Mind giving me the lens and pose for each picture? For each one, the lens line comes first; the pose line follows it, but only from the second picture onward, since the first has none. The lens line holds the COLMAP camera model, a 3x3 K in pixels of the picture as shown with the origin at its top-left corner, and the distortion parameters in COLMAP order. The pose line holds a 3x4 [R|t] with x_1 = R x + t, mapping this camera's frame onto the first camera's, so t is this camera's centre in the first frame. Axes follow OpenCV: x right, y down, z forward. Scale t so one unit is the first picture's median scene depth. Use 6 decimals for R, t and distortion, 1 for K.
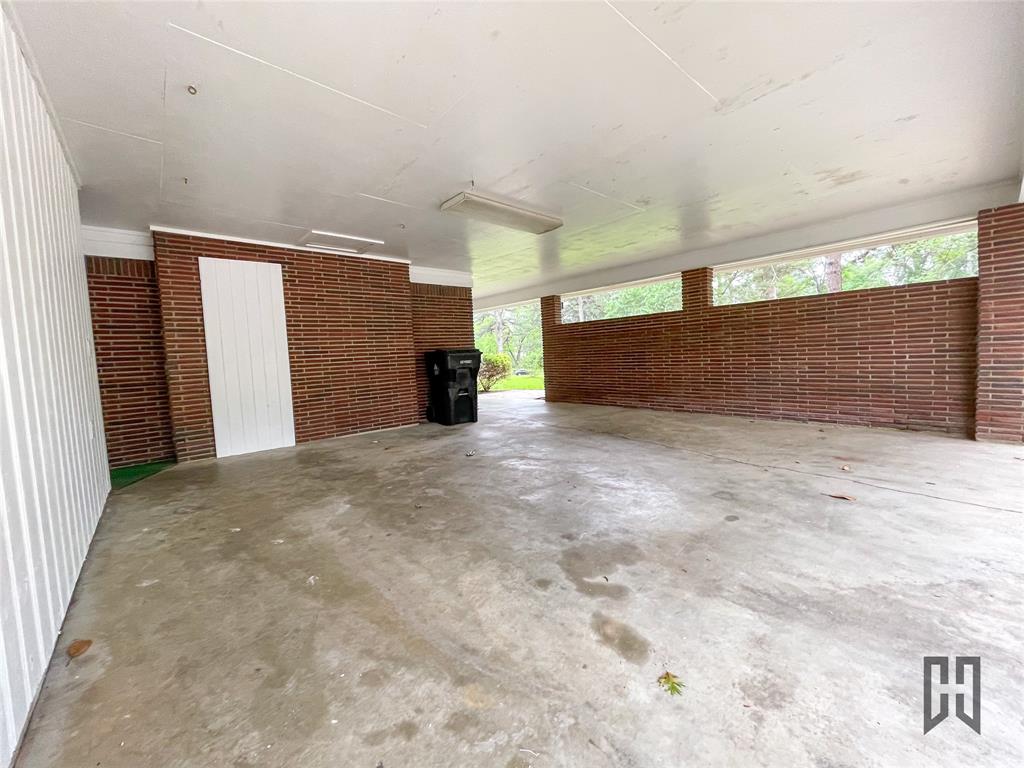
lens RADIAL K [[415.8, 0, 511.7], [0, 415.8, 382.1], [0, 0, 1]] dist [-0.009313, 0.000049]
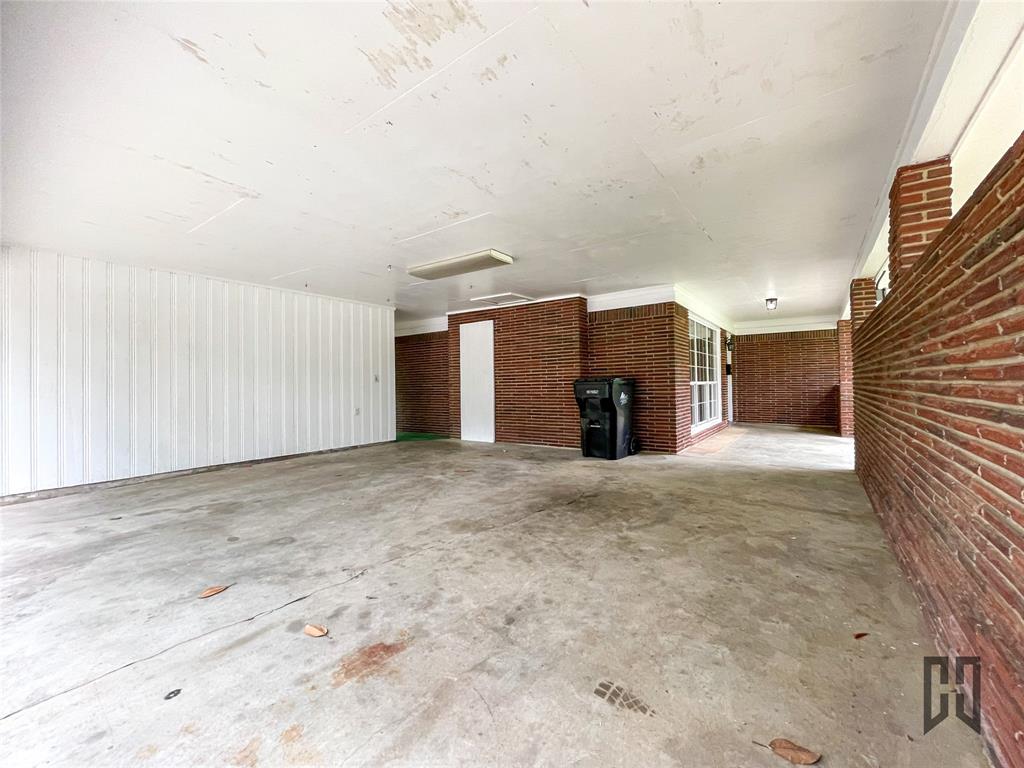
lens RADIAL K [[415.8, 0, 511.7], [0, 415.8, 382.1], [0, 0, 1]] dist [-0.009313, 0.000049]
pose [[0.227753, 0.036257, -0.973044, 1.384142], [-0.060294, 0.997914, 0.023071, -0.148646], [0.971851, 0.053414, 0.229464, 1.105116]]
